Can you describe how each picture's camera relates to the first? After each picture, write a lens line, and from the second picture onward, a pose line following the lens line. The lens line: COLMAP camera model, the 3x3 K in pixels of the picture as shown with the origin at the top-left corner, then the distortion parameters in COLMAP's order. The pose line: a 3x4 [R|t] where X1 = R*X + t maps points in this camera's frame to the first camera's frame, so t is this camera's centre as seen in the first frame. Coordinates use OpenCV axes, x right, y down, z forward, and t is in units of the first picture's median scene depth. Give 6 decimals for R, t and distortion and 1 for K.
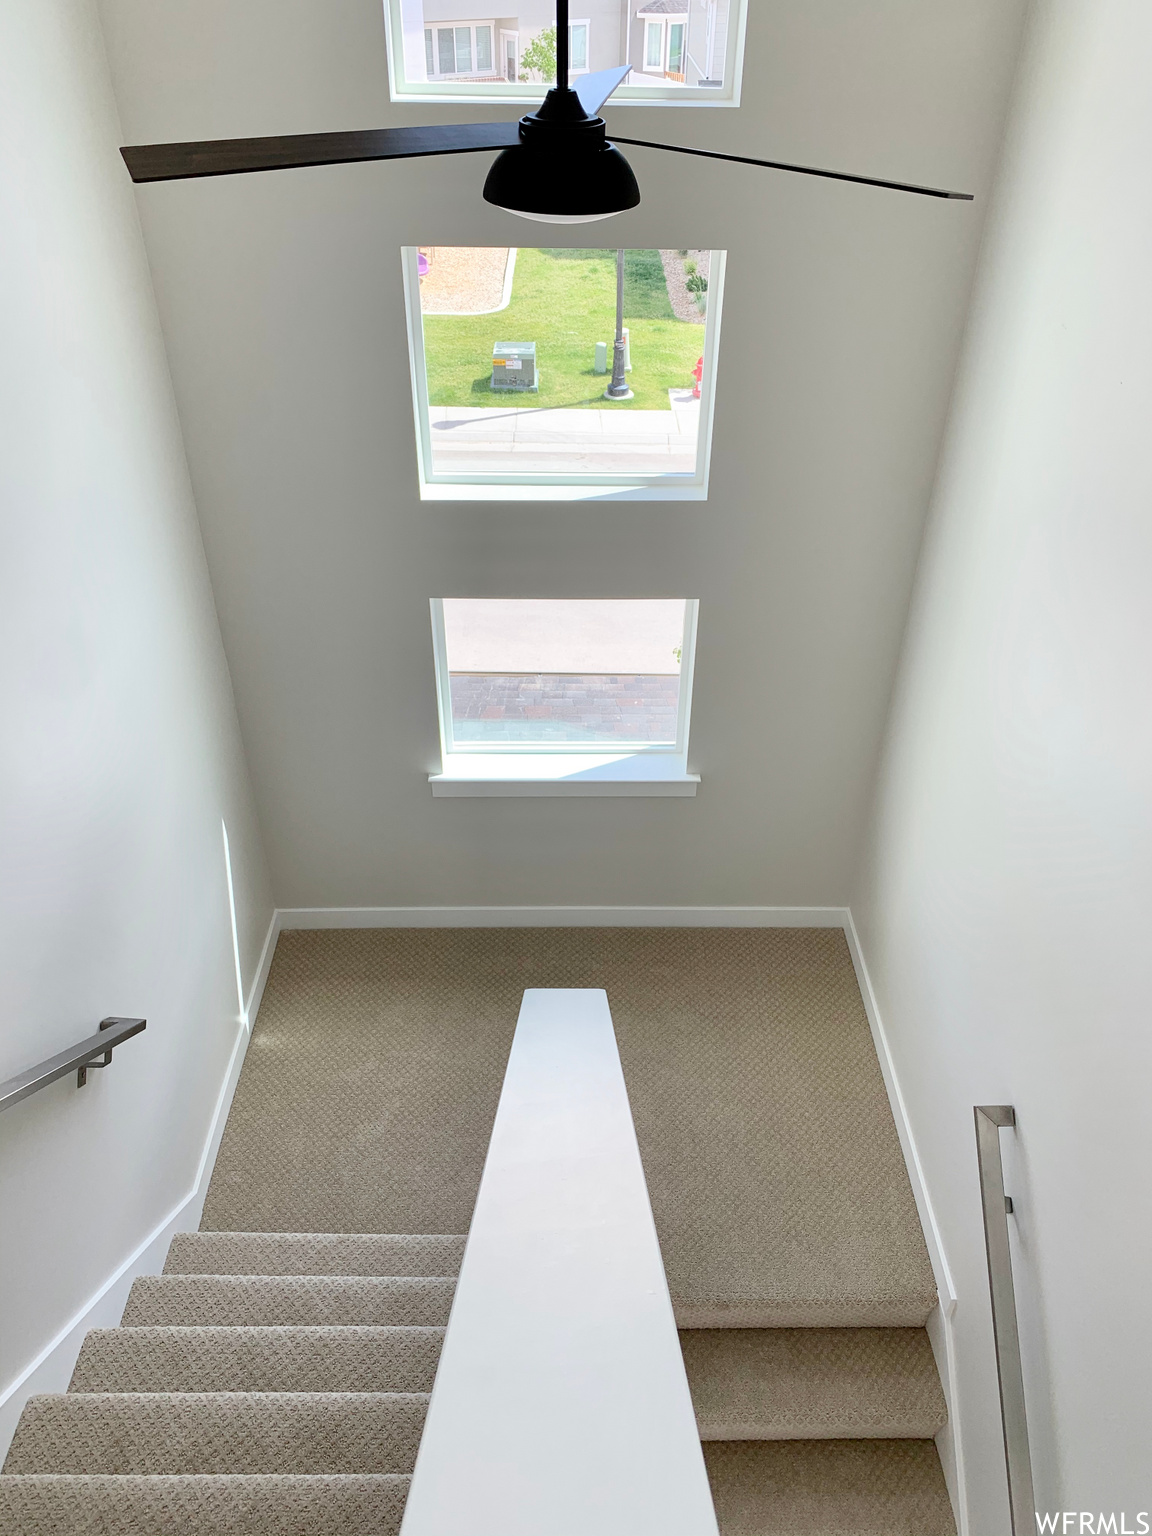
lens RADIAL K [[1182.3, 0, 588.8], [0, 1182.3, 759.6], [0, 0, 1]] dist [0.006983, -0.003094]
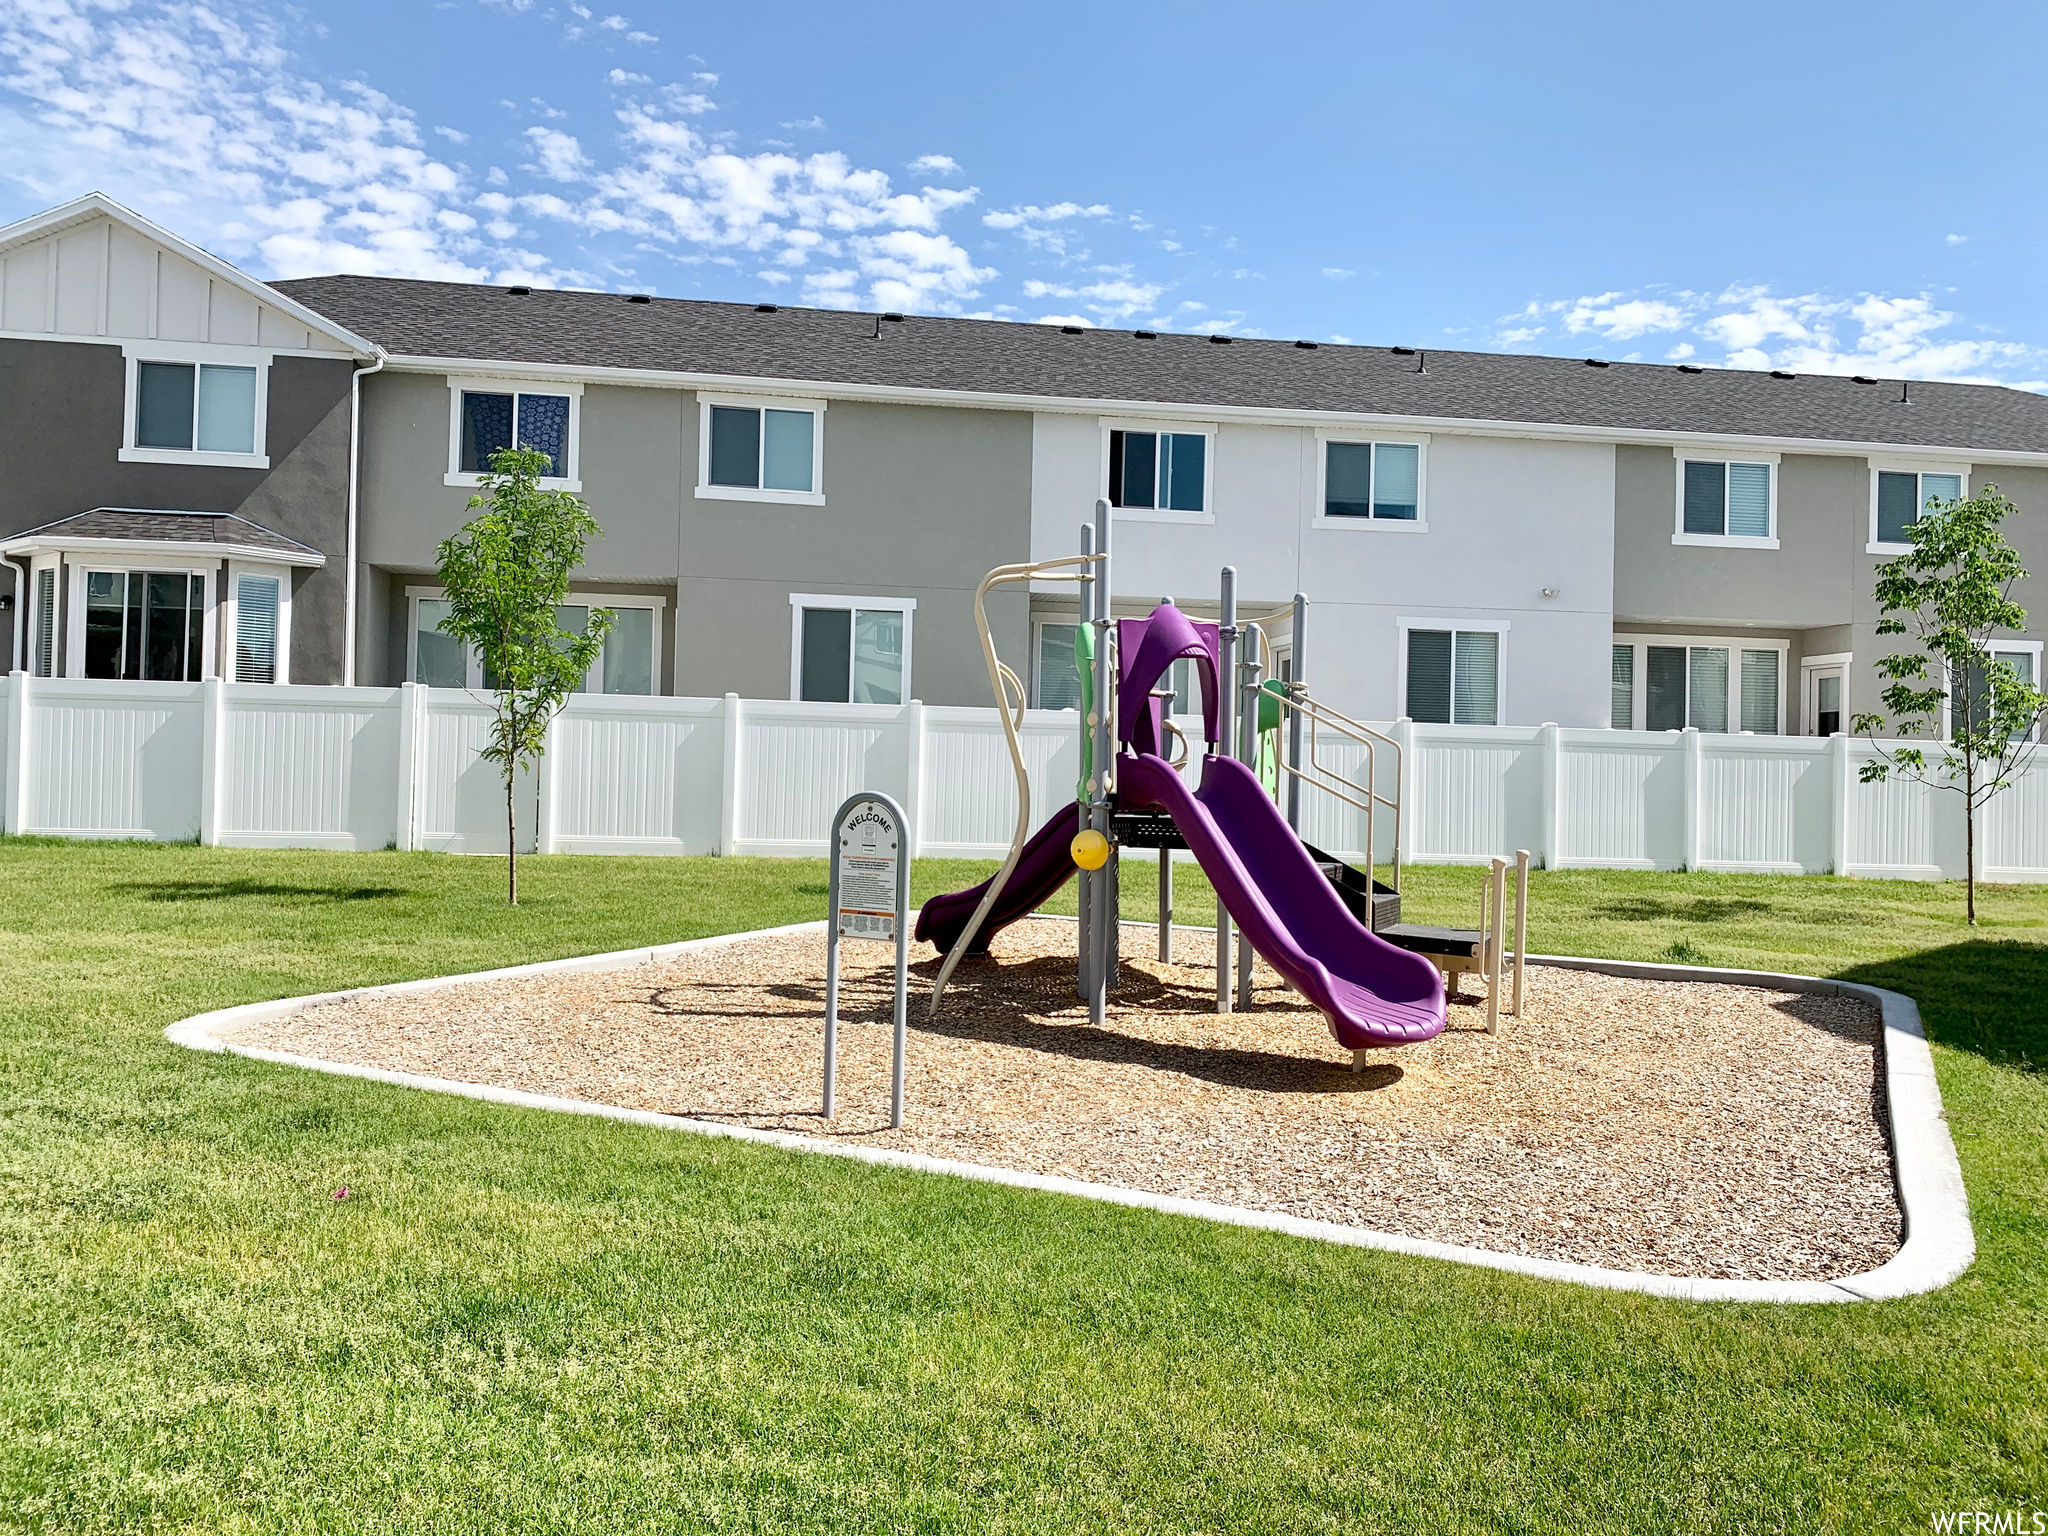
lens RADIAL K [[1576.4, 0, 1018.7], [0, 1576.4, 741.5], [0, 0, 1]] dist [0.006983, -0.003094]
pose [[0.876606, 0.005387, -0.481179, -0.049374], [-0.301526, 0.785440, -0.540523, -0.199313], [0.375025, 0.618914, 0.690146, 0.527520]]
